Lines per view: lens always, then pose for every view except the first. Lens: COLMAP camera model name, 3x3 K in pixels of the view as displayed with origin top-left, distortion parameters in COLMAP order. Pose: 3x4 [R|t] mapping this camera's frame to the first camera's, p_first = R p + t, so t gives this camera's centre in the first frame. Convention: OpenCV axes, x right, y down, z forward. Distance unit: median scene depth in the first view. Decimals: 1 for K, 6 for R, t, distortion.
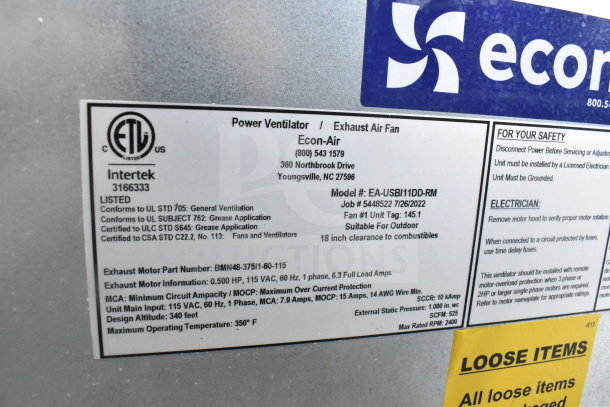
lens RADIAL K [[467.3, 0, 305.0], [0, 467.3, 203.5], [0, 0, 1]] dist [-0.105466, 0.018199]
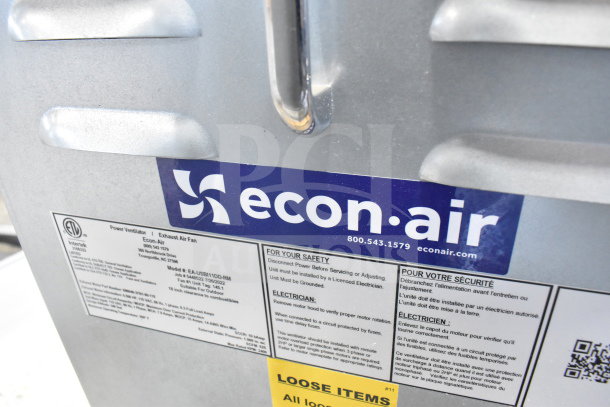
lens RADIAL K [[467.3, 0, 305.0], [0, 467.3, 203.5], [0, 0, 1]] dist [-0.105466, 0.018199]
pose [[0.835950, 0.186646, -0.516092, 1.280861], [-0.023852, 0.951859, 0.305608, -0.760066], [0.548287, -0.243163, 0.800158, -0.015441]]
